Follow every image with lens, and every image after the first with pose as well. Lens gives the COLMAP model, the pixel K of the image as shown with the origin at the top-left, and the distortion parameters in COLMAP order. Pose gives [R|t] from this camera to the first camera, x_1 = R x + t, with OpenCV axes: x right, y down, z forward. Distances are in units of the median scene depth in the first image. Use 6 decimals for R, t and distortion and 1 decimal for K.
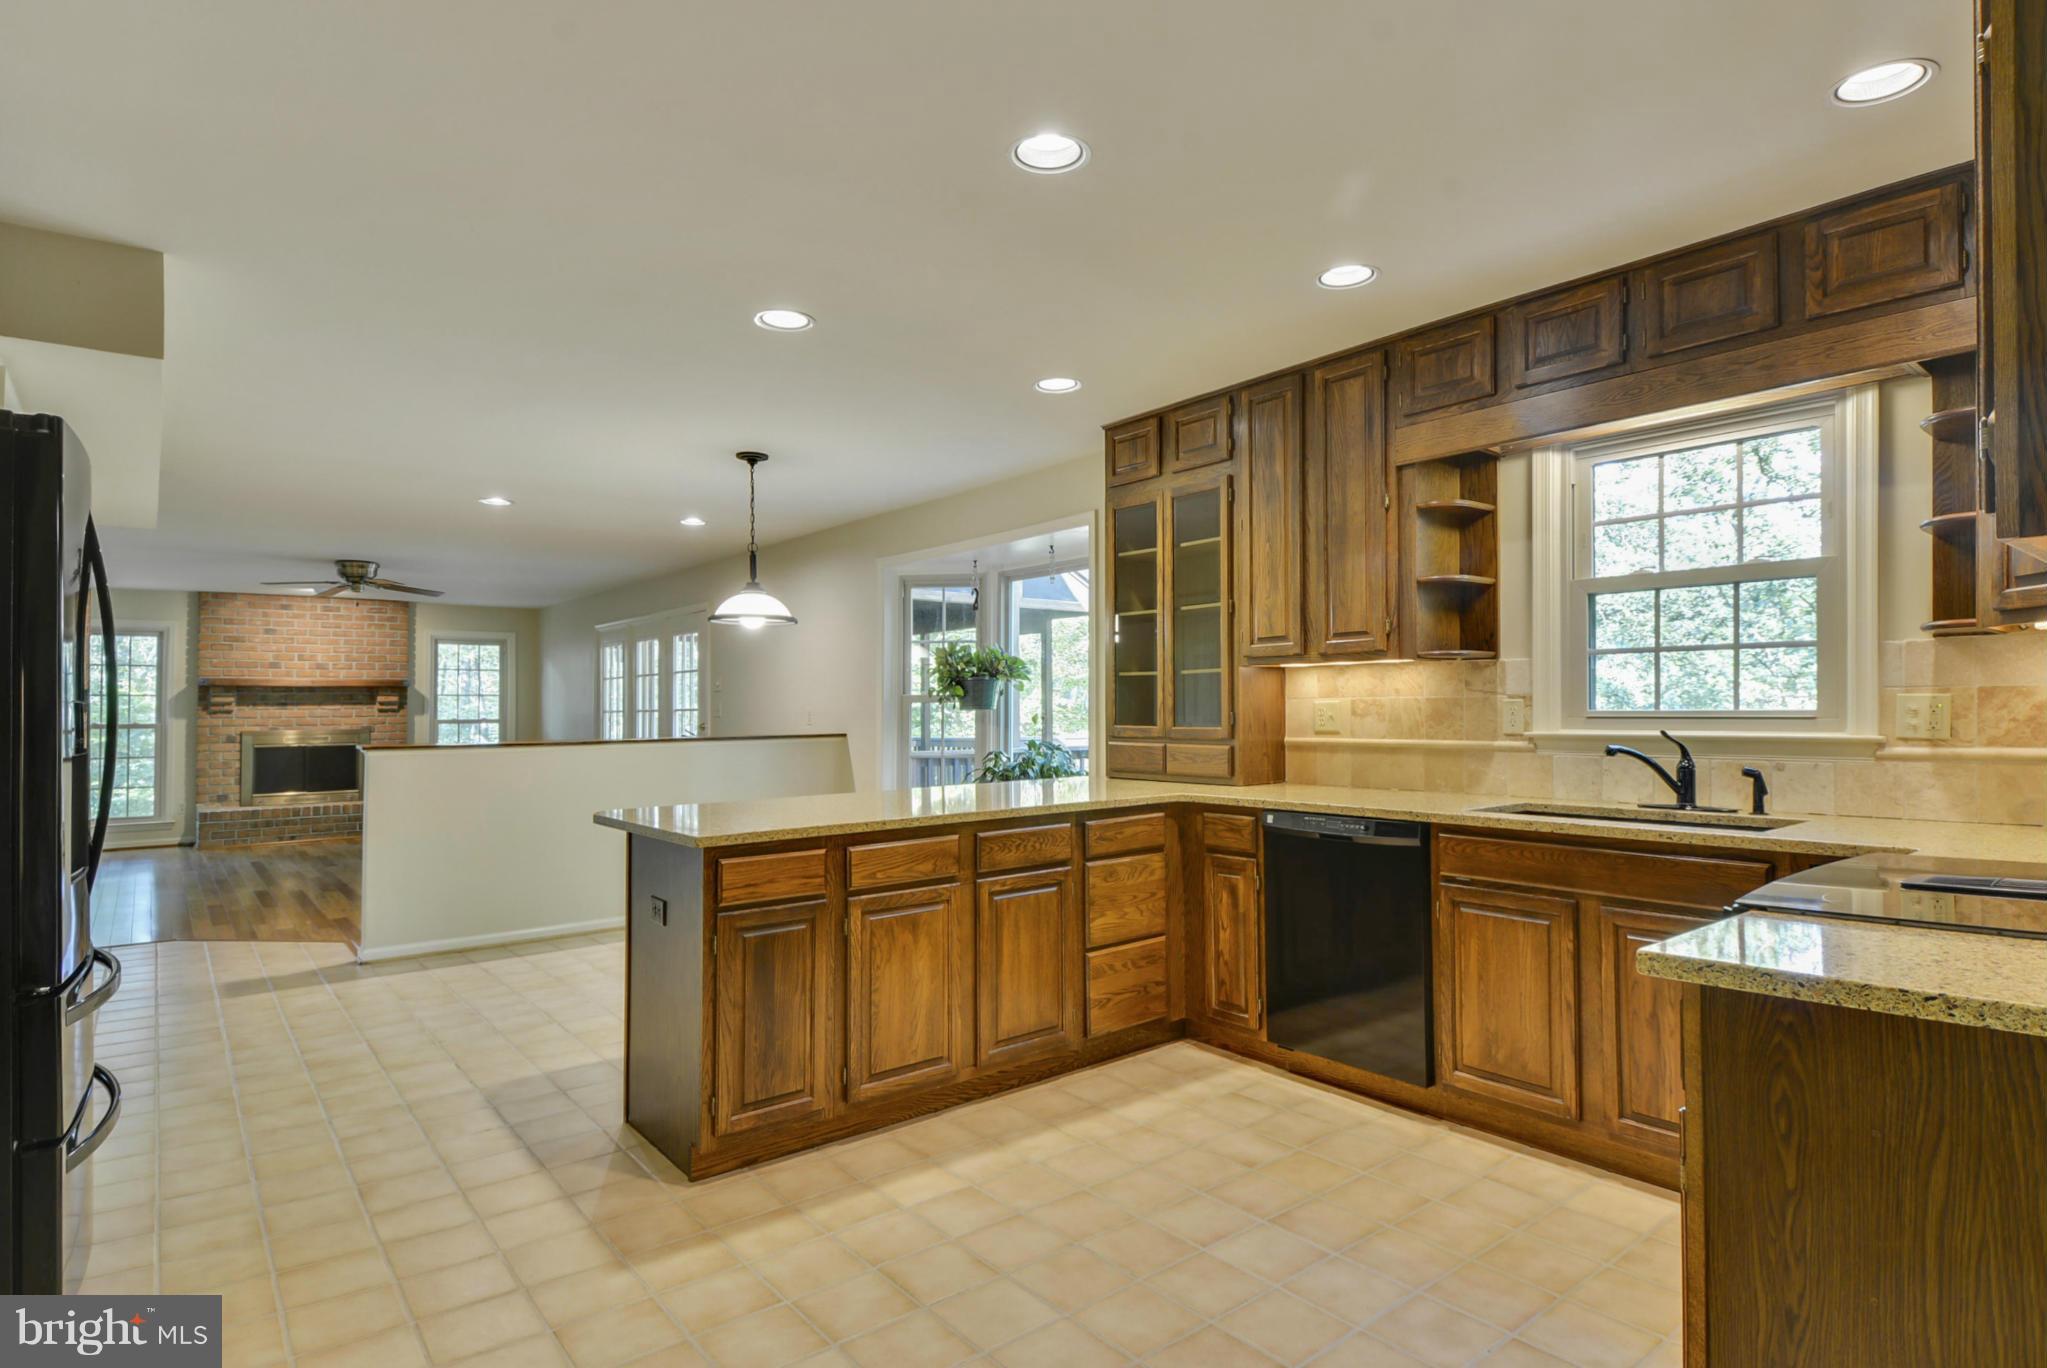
lens RADIAL K [[1081.9, 0, 939.4], [0, 1081.9, 679.3], [0, 0, 1]] dist [0.022198, -0.001715]
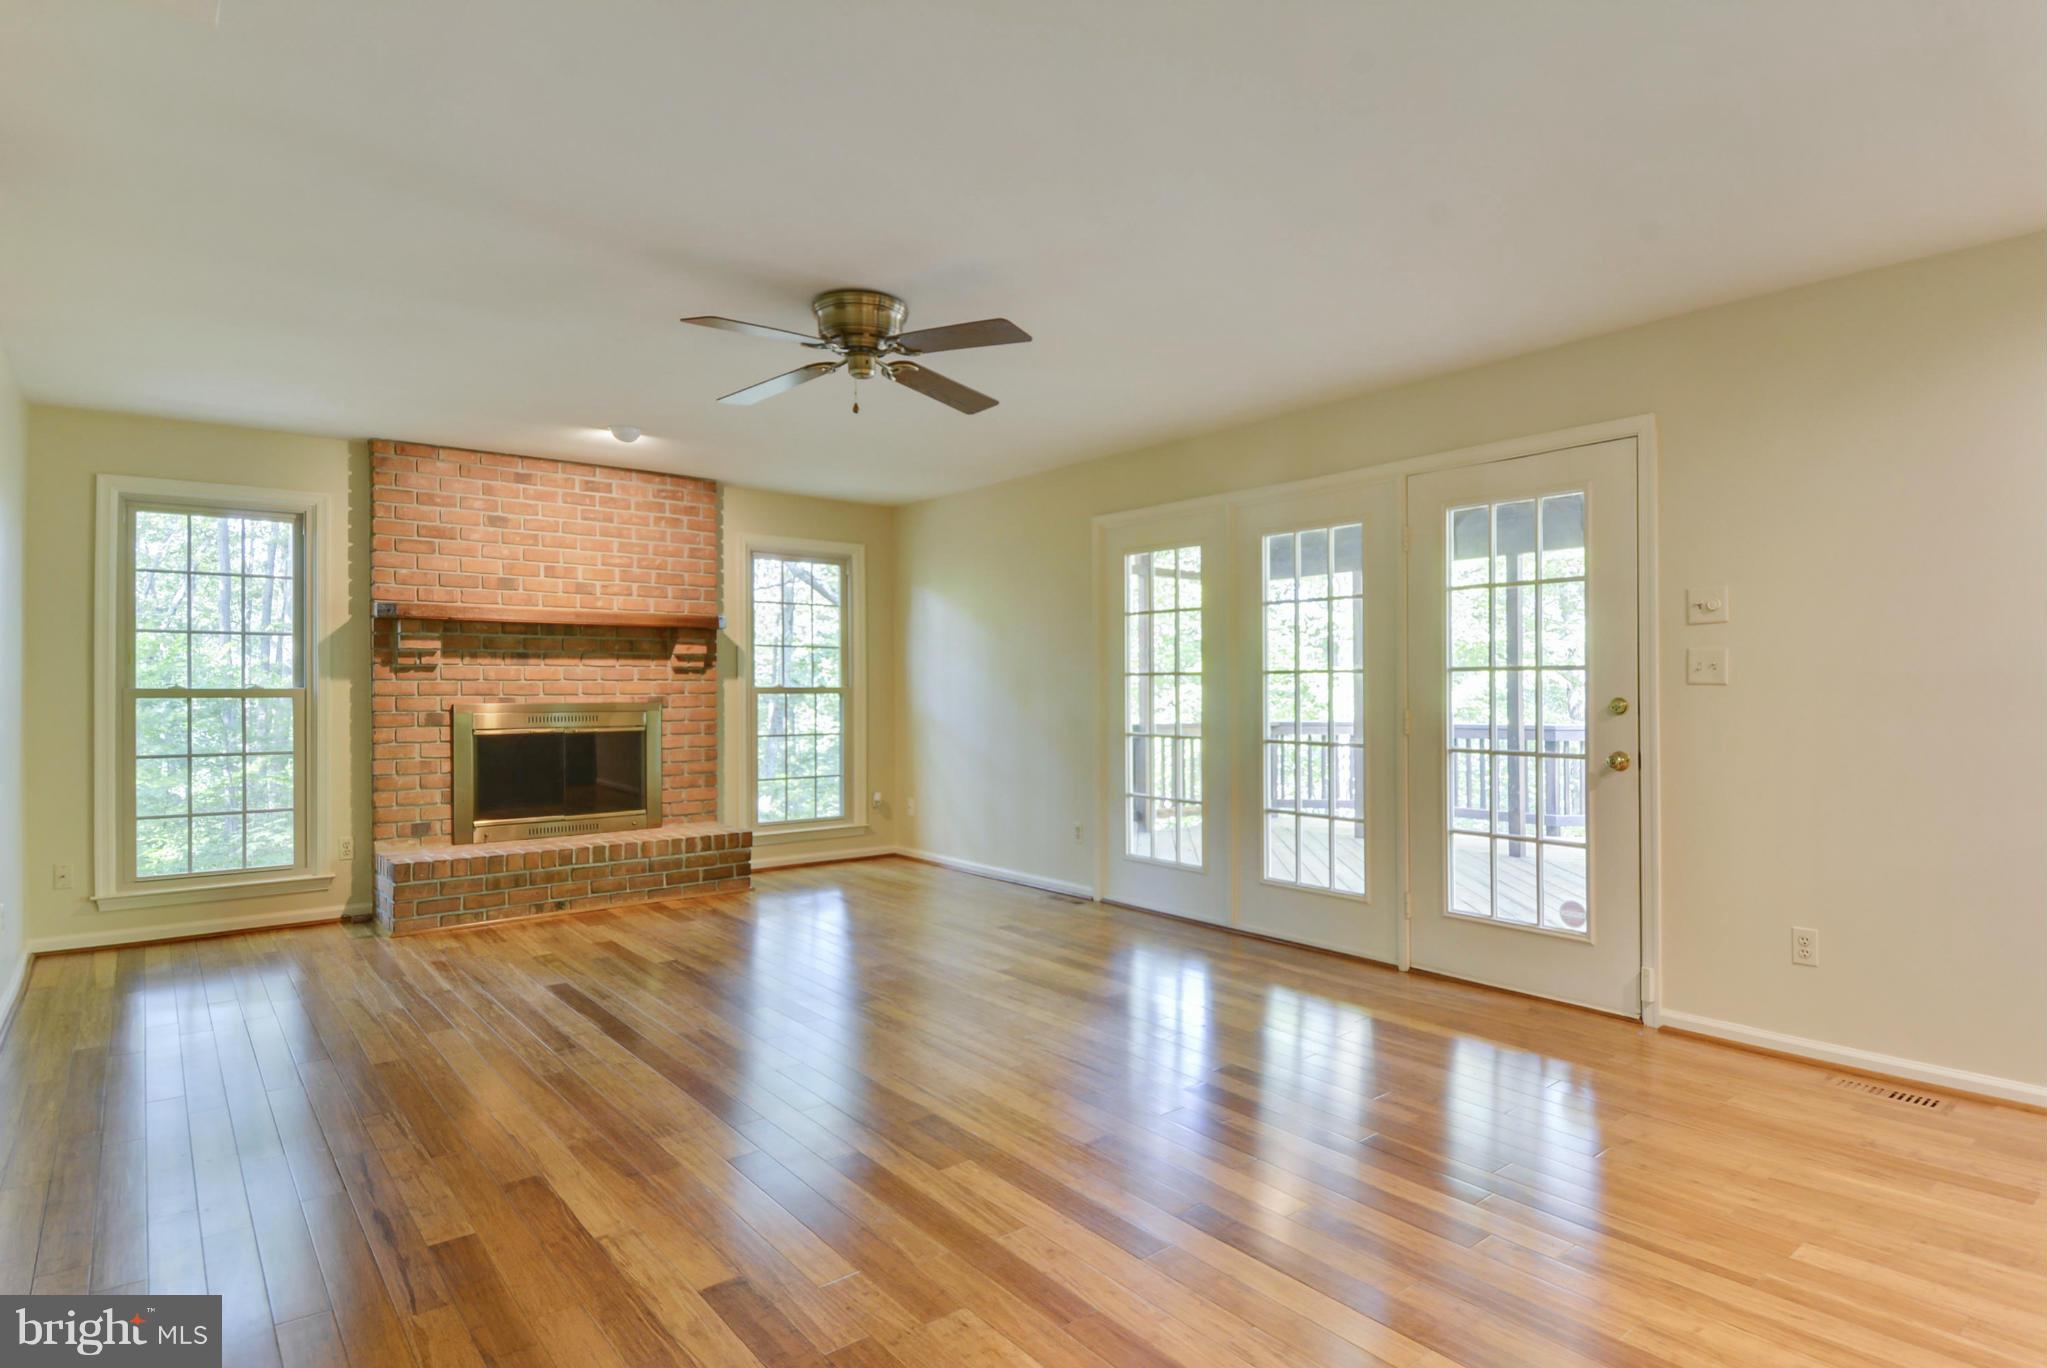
lens RADIAL K [[1081.9, 0, 1009.4], [0, 1081.9, 686.7], [0, 0, 1]] dist [0.022198, -0.001715]
pose [[0.998942, 0.004834, 0.045742, -0.380727], [-0.005916, 0.999705, 0.023549, 0.024043], [-0.045615, -0.023794, 0.998676, 0.442671]]
